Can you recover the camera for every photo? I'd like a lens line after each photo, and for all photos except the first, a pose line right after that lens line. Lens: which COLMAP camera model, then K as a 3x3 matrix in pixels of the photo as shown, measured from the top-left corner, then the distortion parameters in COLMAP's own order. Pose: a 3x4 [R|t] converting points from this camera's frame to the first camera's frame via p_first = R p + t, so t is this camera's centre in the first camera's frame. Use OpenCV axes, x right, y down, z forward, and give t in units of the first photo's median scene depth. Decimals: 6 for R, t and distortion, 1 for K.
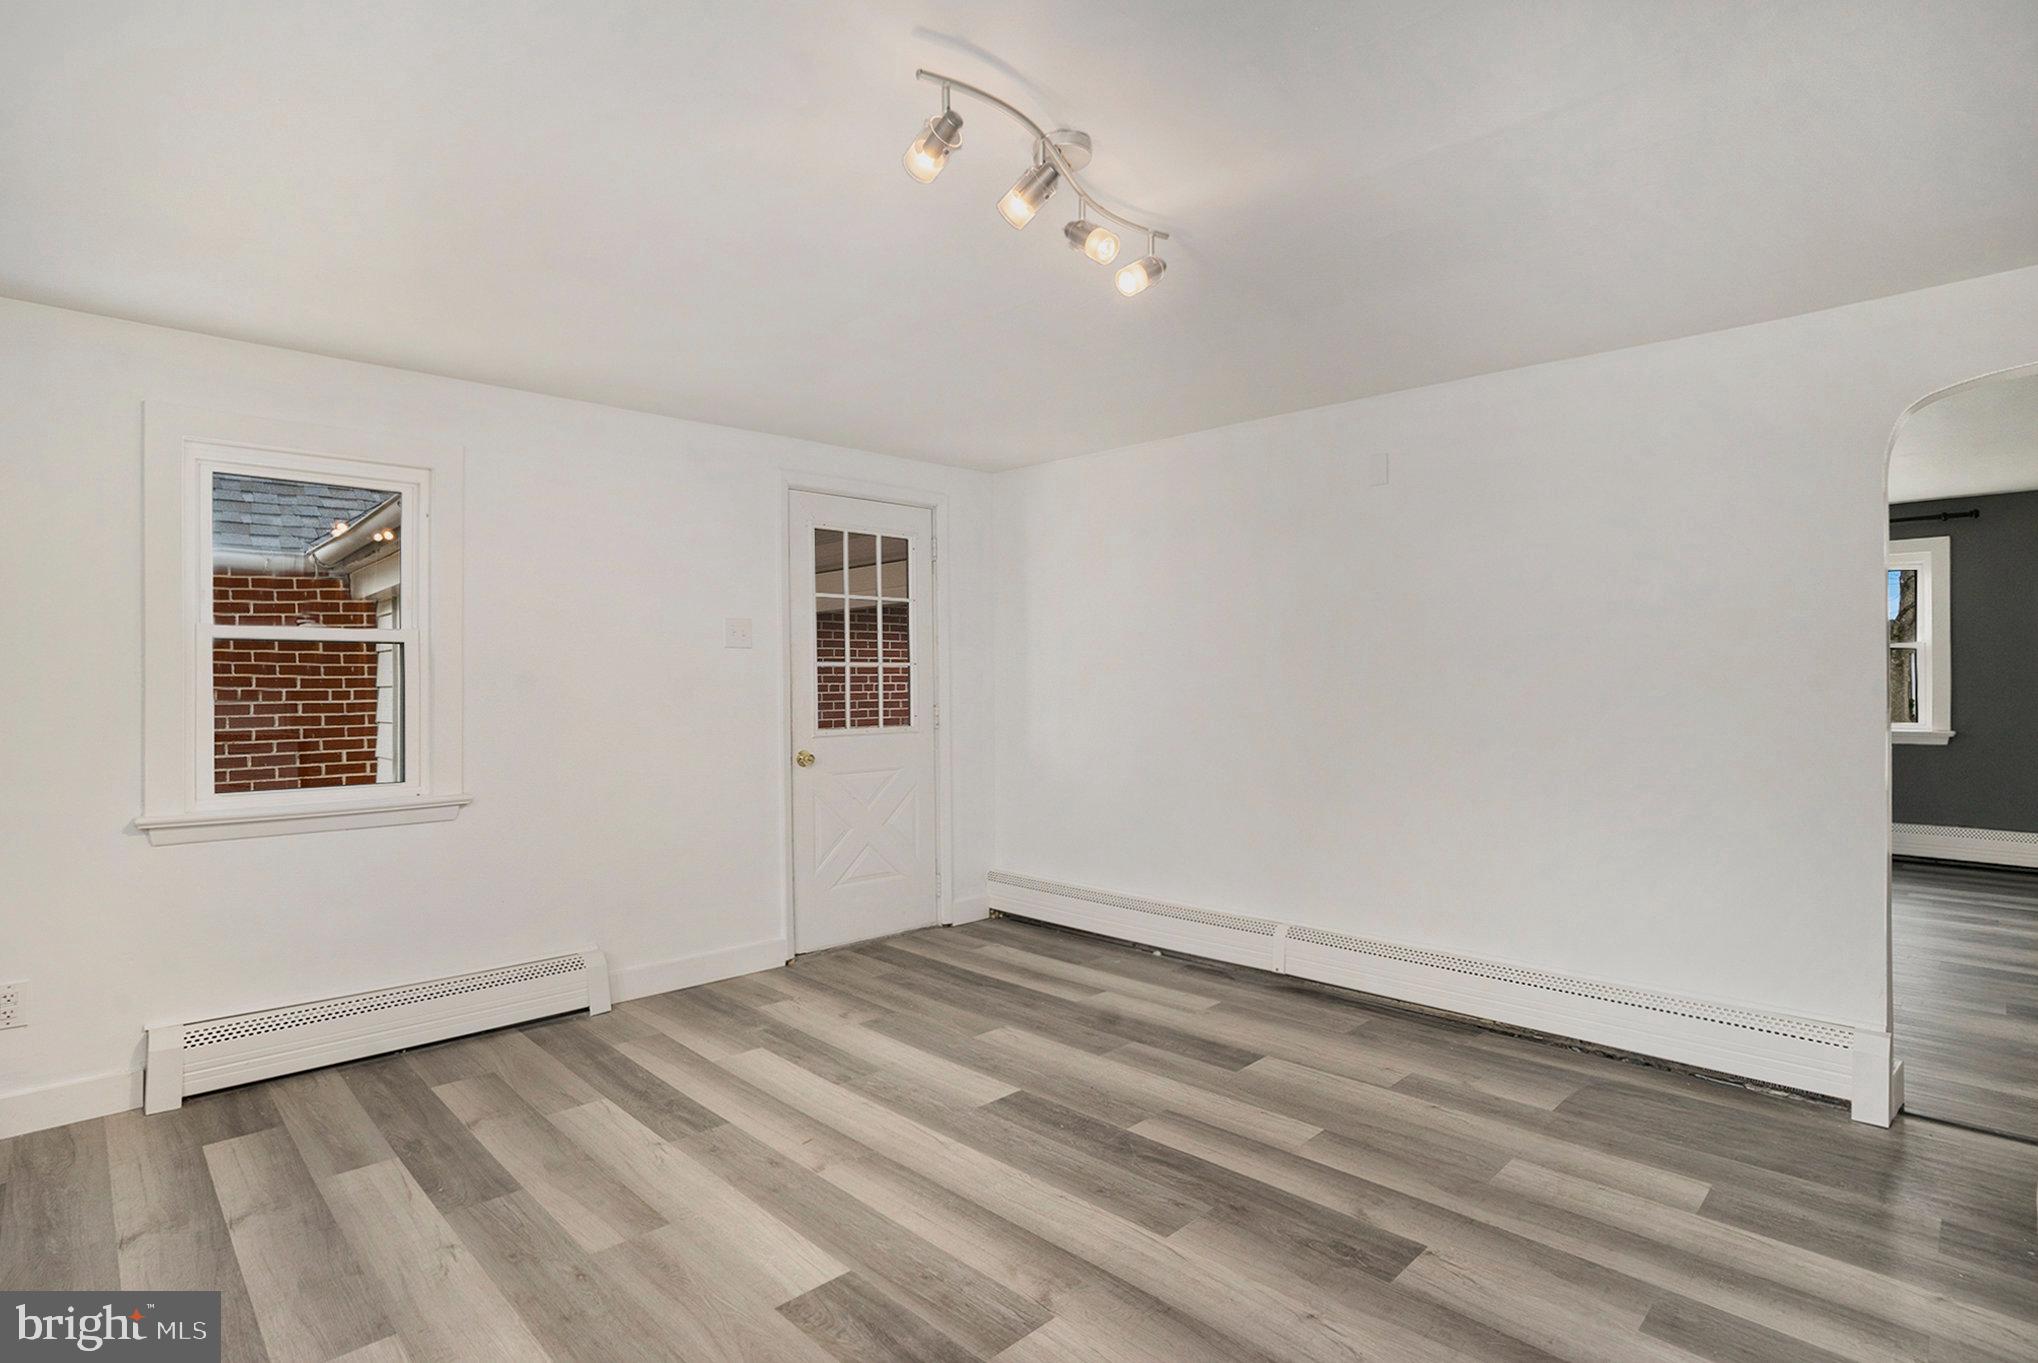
lens RADIAL K [[1004.0, 0, 1004.8], [0, 1004.0, 667.3], [0, 0, 1]] dist [-0.073127, 0.037698]
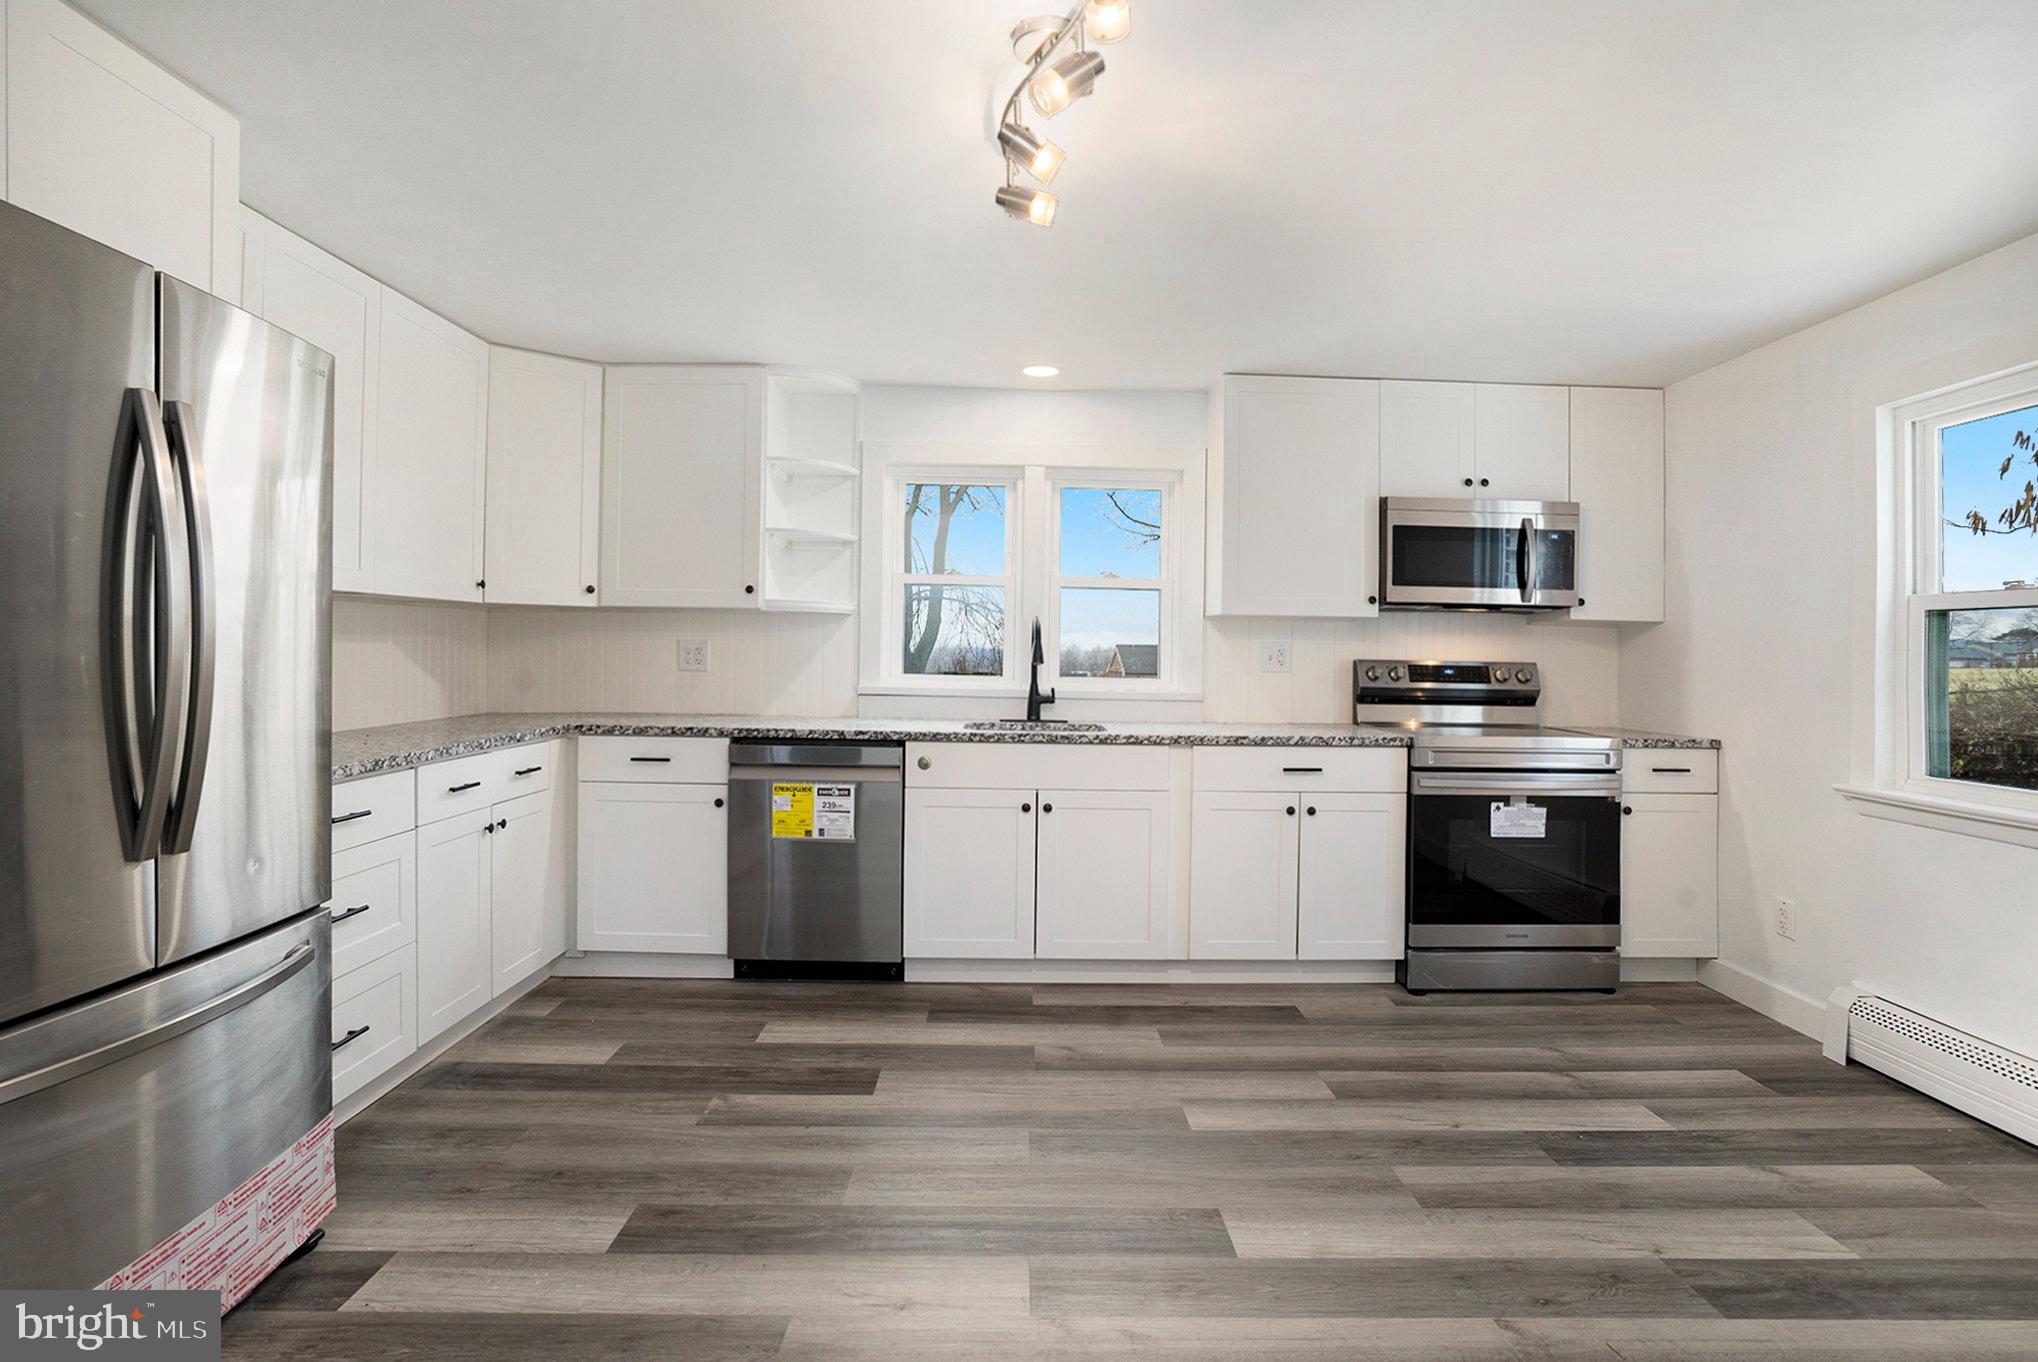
lens RADIAL K [[1006.6, 0, 1020.7], [0, 1006.6, 670.9], [0, 0, 1]] dist [-0.075662, 0.036598]
pose [[-0.684555, 0.002765, -0.728956, 0.429639], [-0.000804, 0.999989, 0.004548, 0.027229], [0.728960, 0.003700, -0.684546, 0.944487]]
